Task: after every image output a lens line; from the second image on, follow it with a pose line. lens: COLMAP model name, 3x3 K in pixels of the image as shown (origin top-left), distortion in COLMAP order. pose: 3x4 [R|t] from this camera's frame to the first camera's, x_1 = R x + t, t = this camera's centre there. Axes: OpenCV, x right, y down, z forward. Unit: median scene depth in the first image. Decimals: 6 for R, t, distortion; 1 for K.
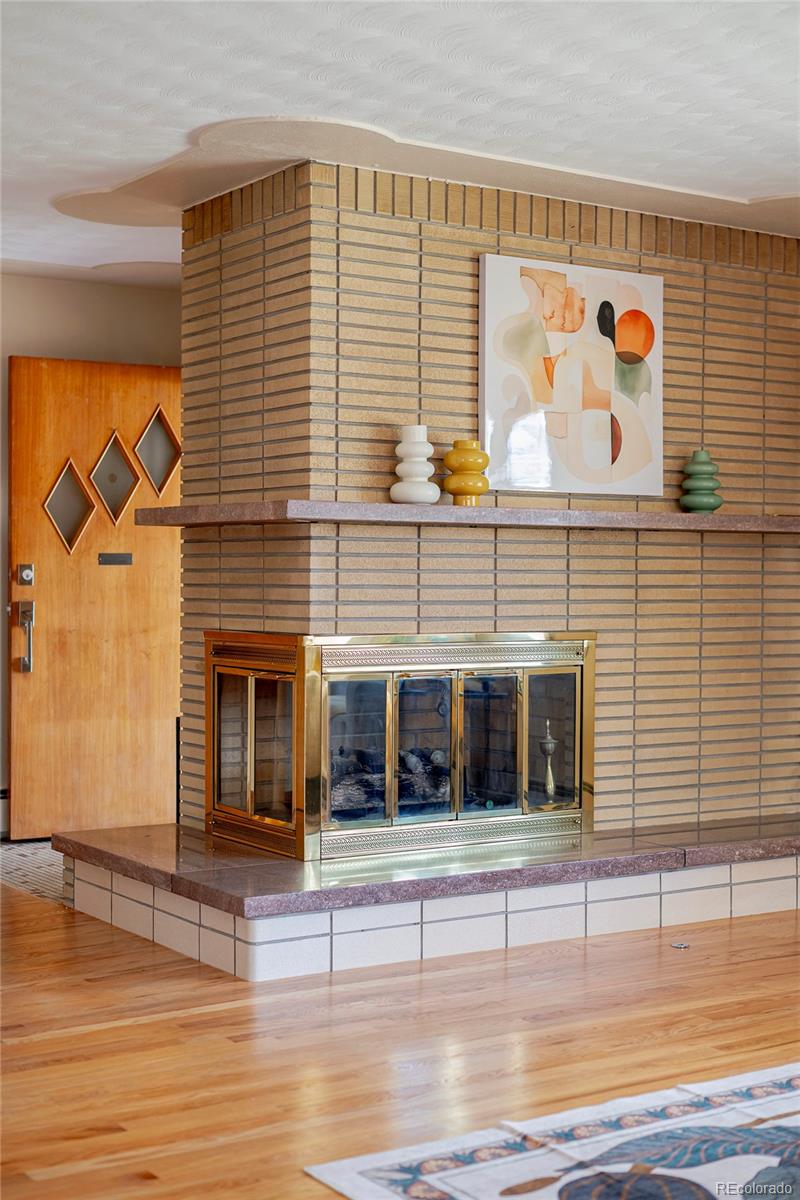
lens RADIAL K [[1748.2, 0, 400.9], [0, 1748.2, 604.8], [0, 0, 1]] dist [-0.019188, 0.000000]
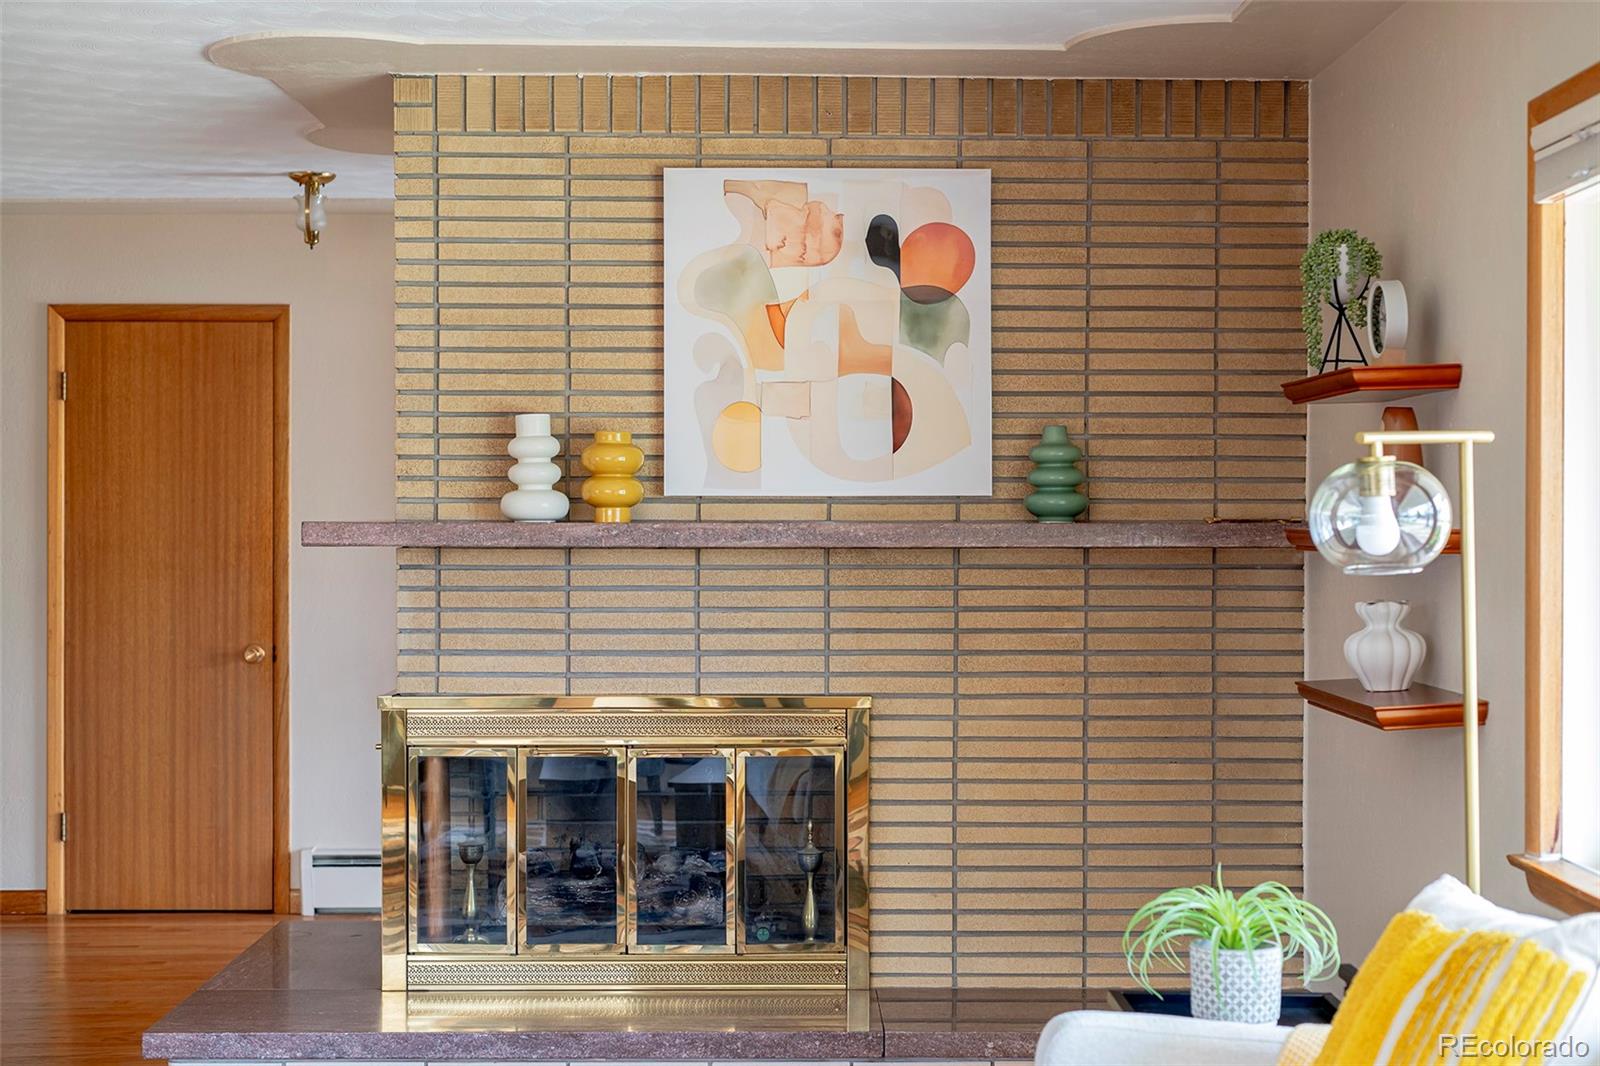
lens RADIAL K [[2330.9, 0, 799.0], [0, 2330.9, 524.8], [0, 0, 1]] dist [-0.019188, 0.000000]
pose [[0.843263, -0.003429, -0.537490, 0.608633], [-0.005272, 0.999879, -0.014651, -0.040534], [0.537475, 0.015189, 0.843143, 0.223172]]
